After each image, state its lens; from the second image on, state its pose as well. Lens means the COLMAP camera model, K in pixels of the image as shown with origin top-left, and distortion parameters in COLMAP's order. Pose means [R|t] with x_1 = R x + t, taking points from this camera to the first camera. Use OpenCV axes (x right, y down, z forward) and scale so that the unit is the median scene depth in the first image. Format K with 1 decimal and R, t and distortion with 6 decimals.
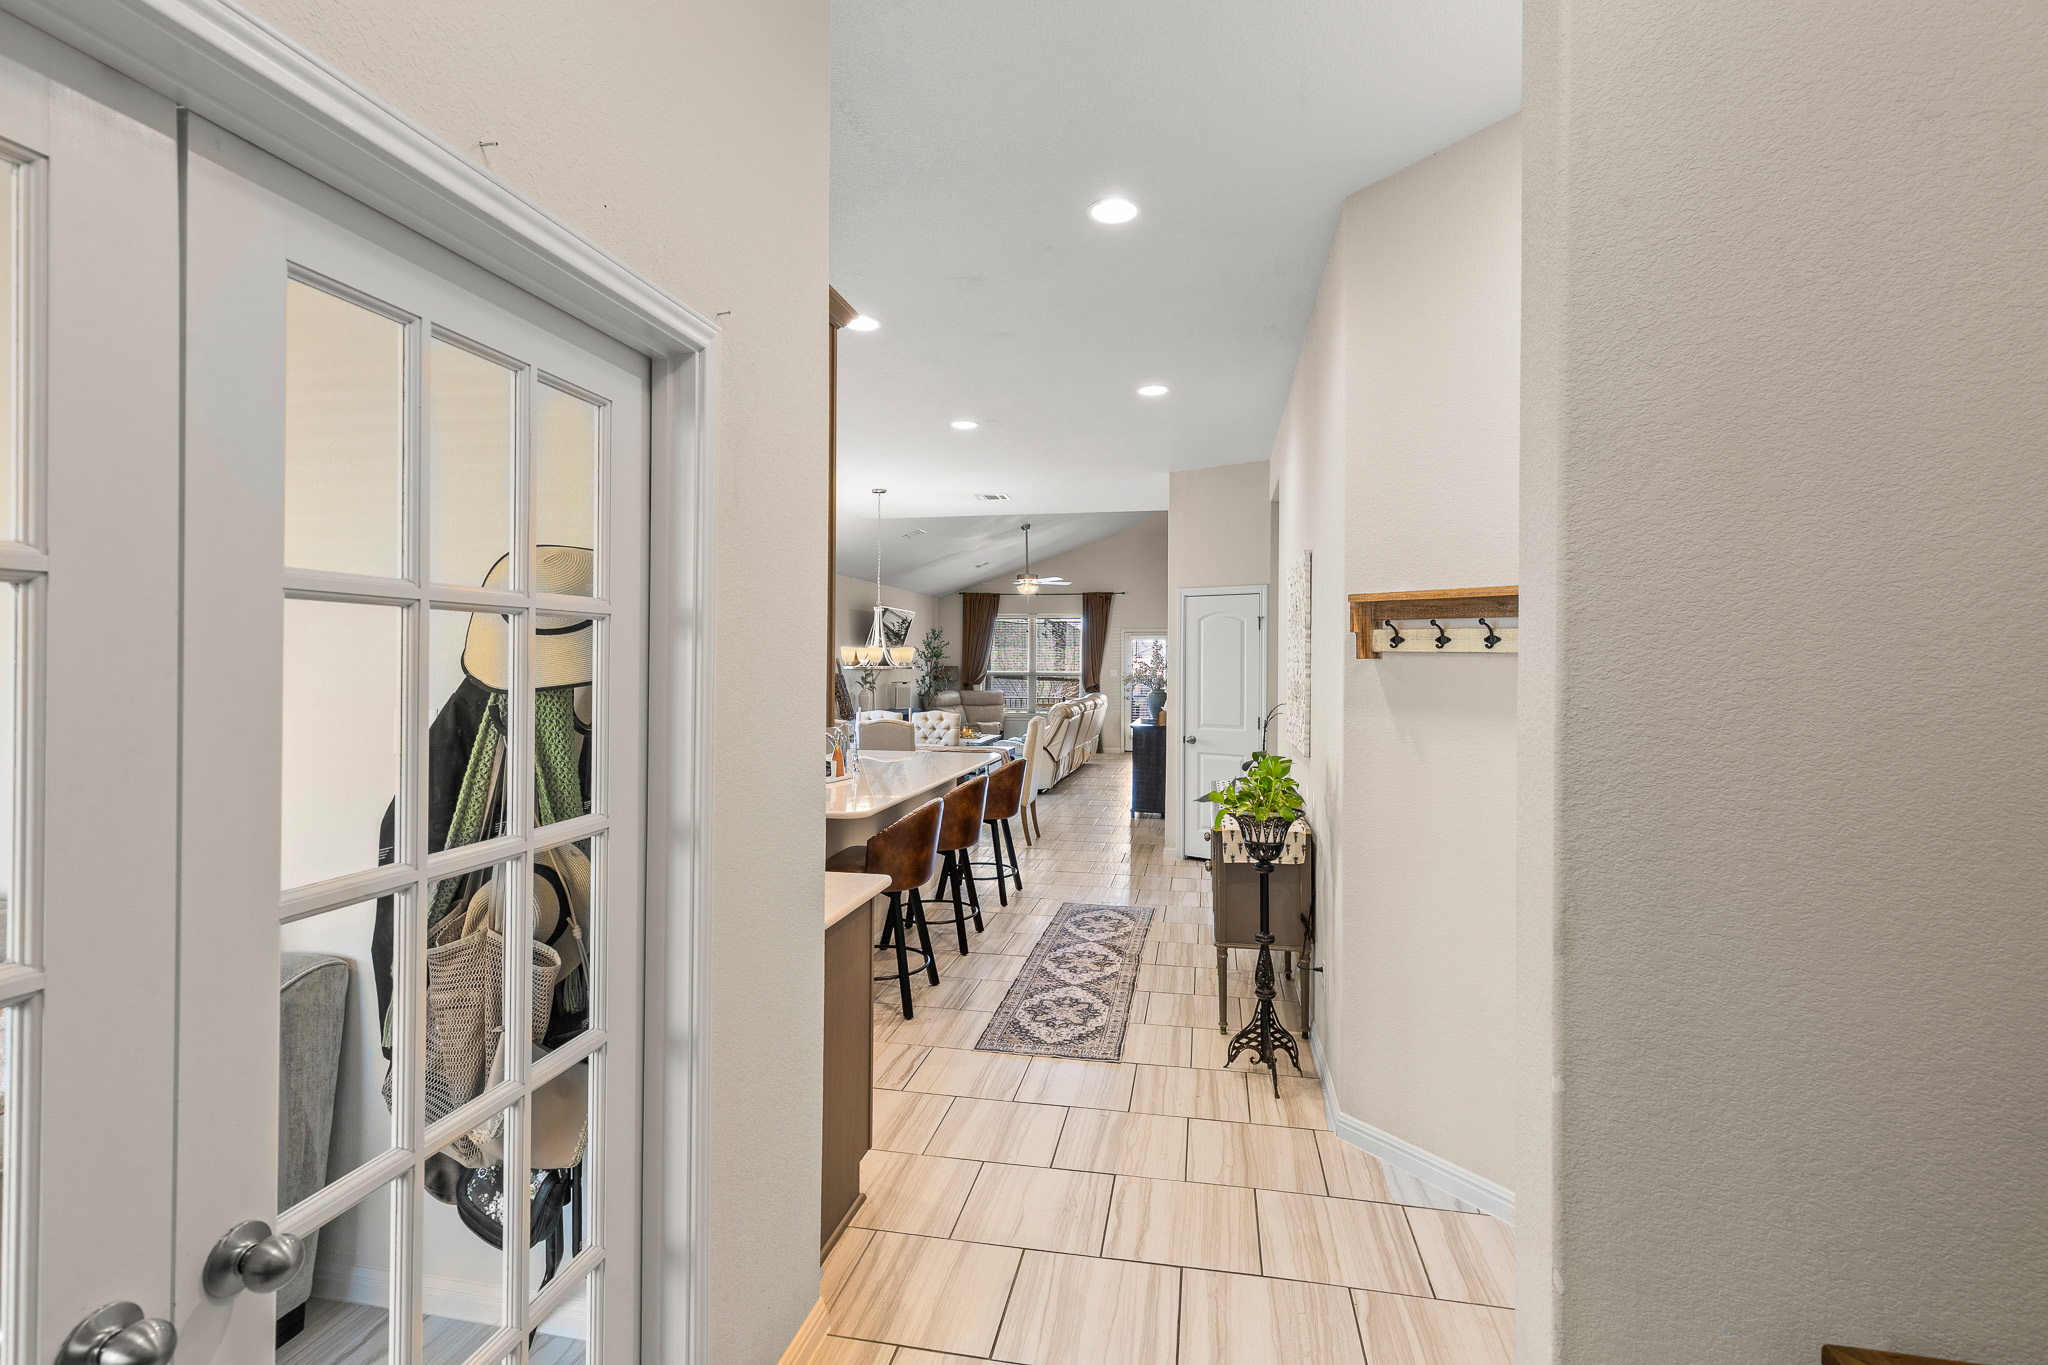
lens RADIAL K [[923.4, 0, 1016.0], [0, 923.4, 669.5], [0, 0, 1]] dist [0.004627, -0.002242]
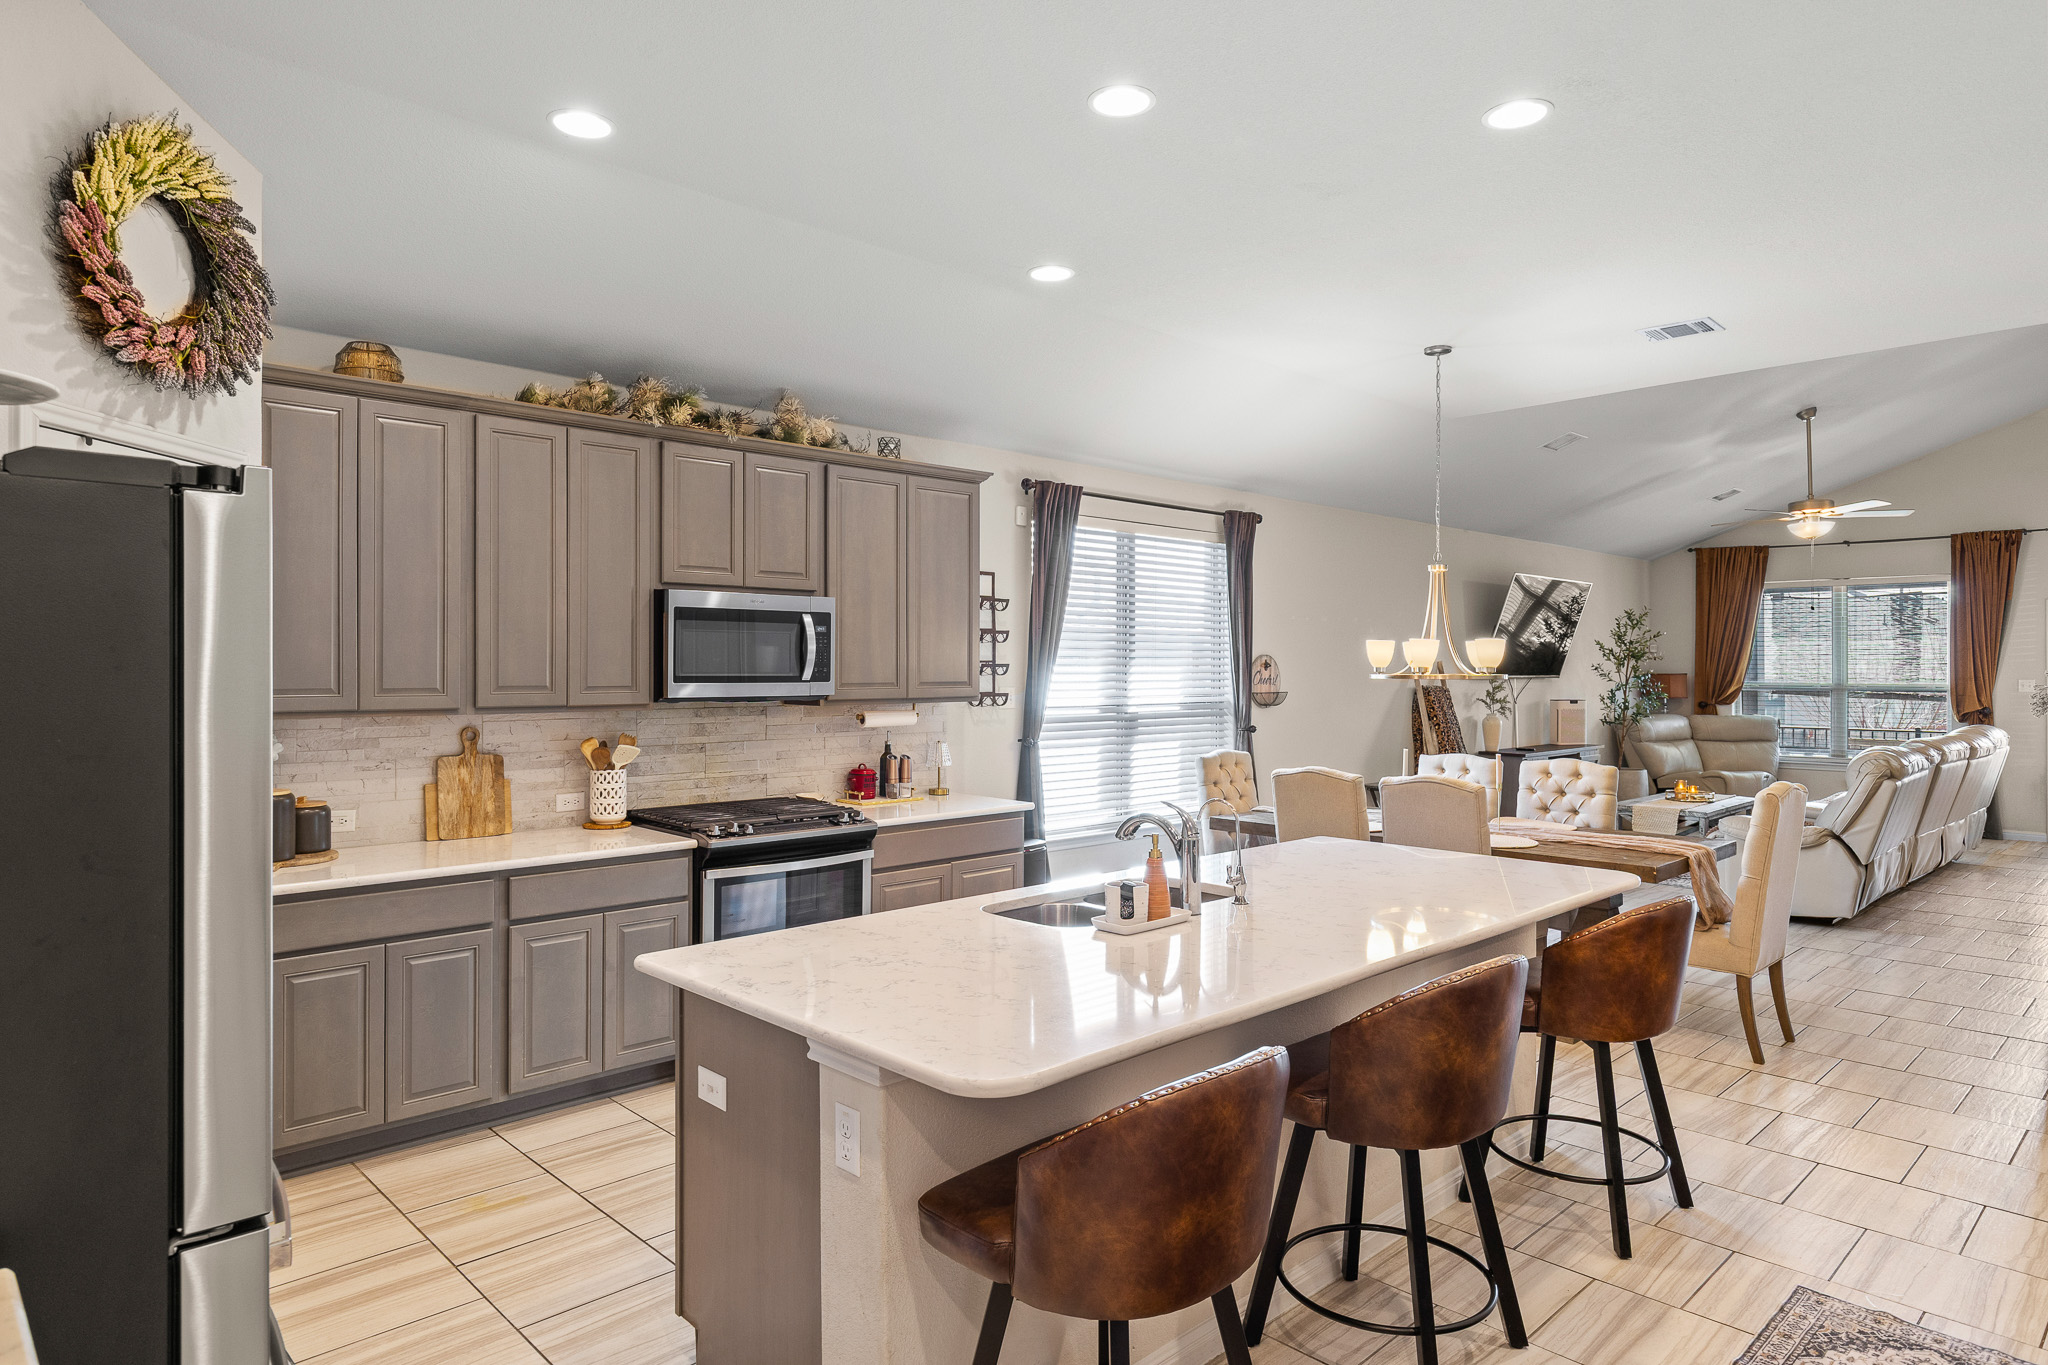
lens RADIAL K [[1204.1, 0, 1038.6], [0, 1204.1, 668.9], [0, 0, 1]] dist [0.001878, -0.000243]
pose [[0.829992, -0.004153, -0.557760, 0.027427], [-0.000027, 0.999972, -0.007486, -0.000722], [0.557776, 0.006228, 0.829968, 0.156202]]
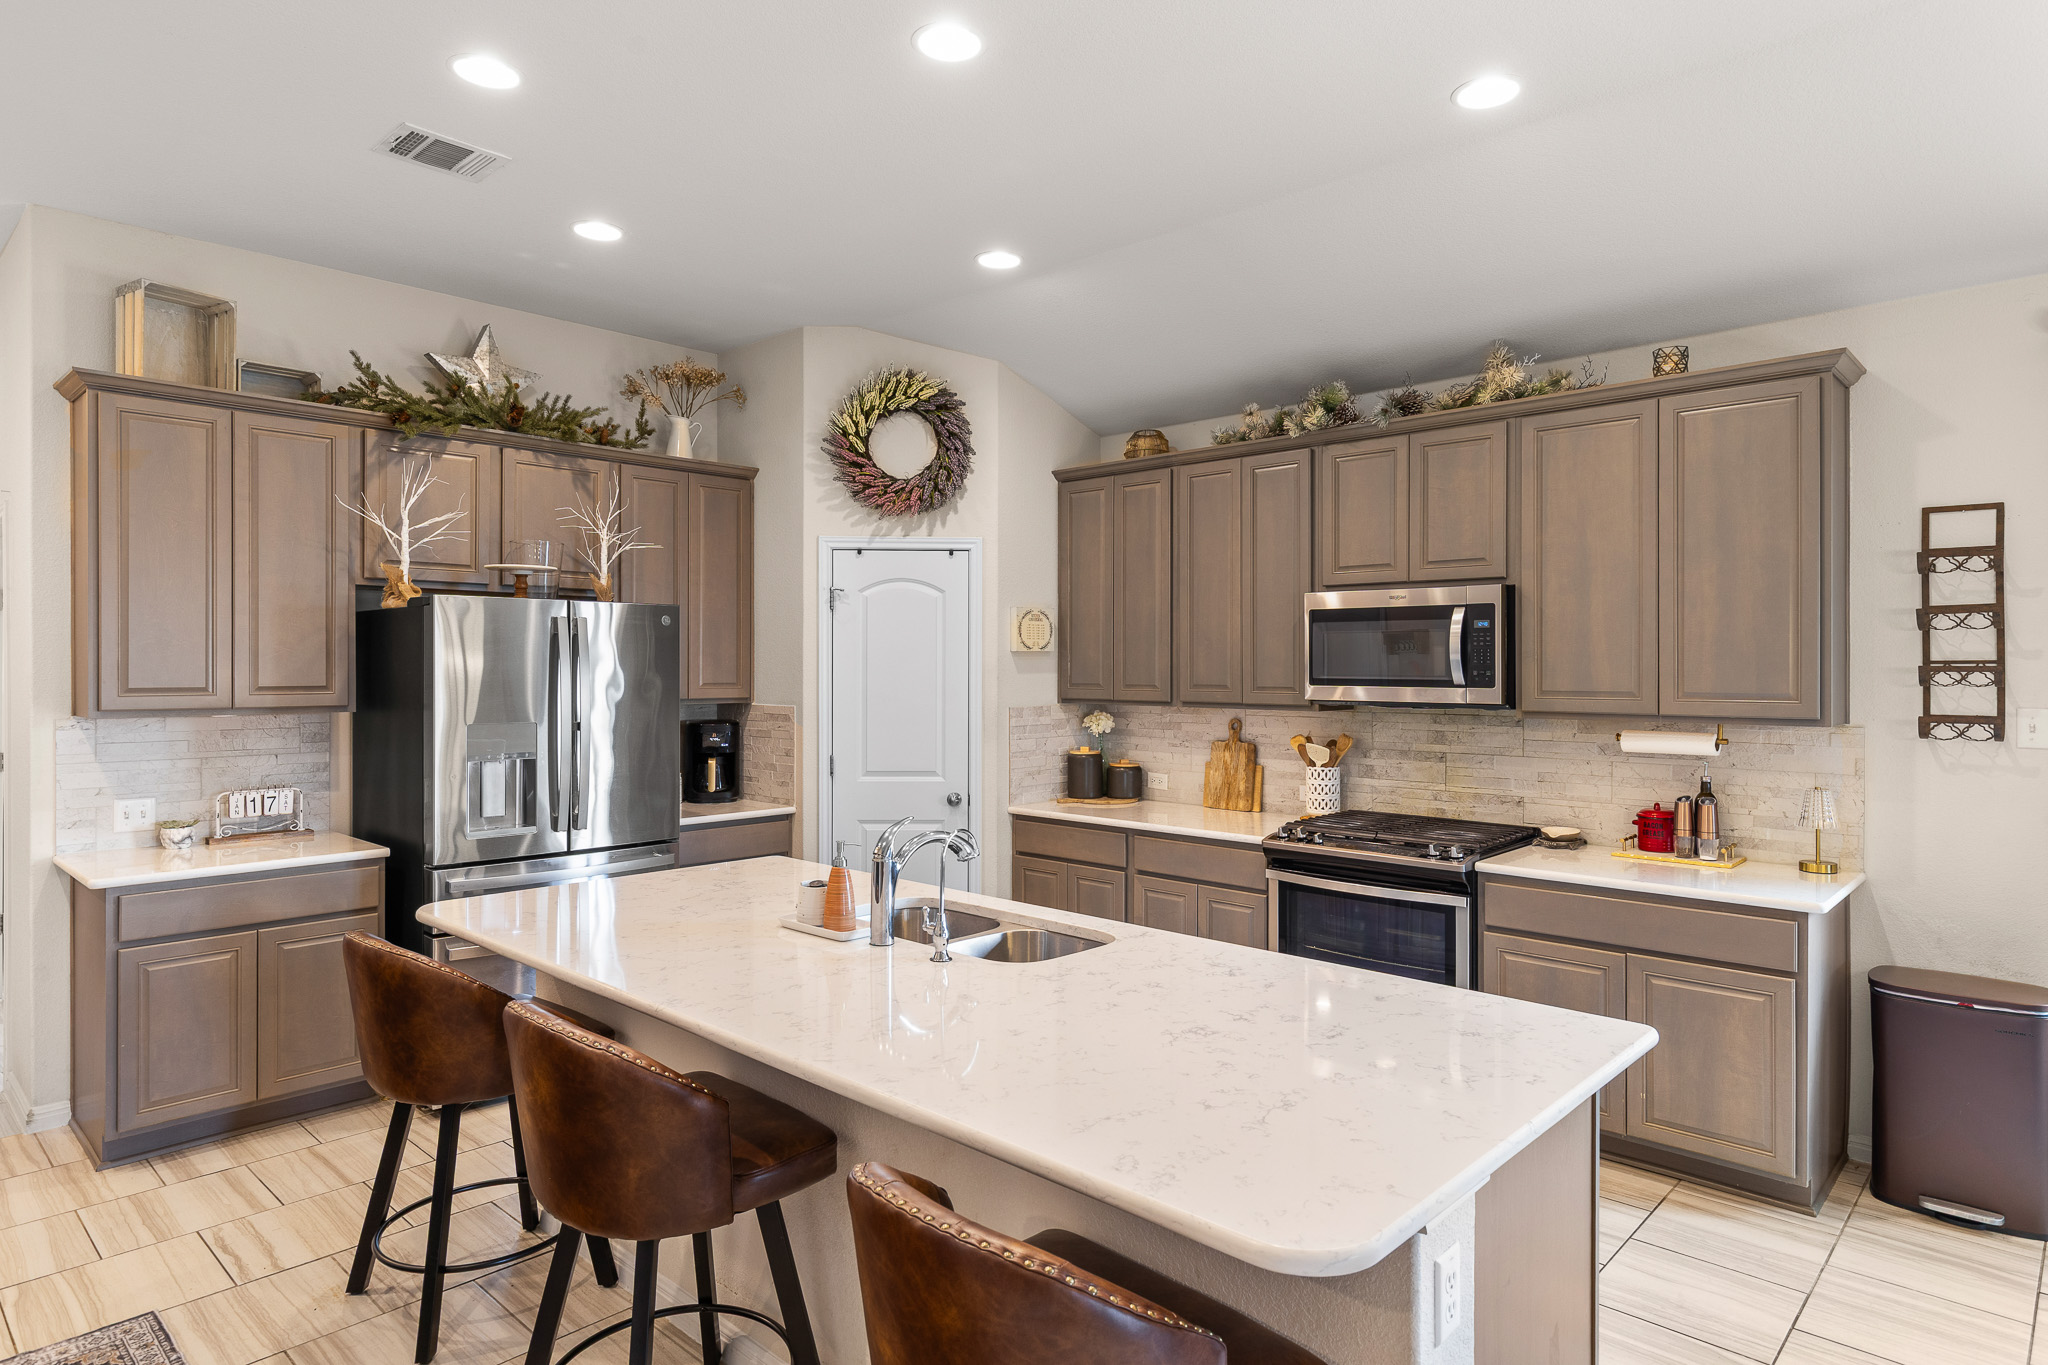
lens RADIAL K [[1171.4, 0, 1035.7], [0, 1171.4, 667.1], [0, 0, 1]] dist [0.014112, -0.004846]
pose [[-0.521871, -0.008062, -0.852986, 0.065785], [-0.012816, 0.999917, -0.001610, -0.002288], [0.852928, 0.010091, -0.521931, 0.397585]]
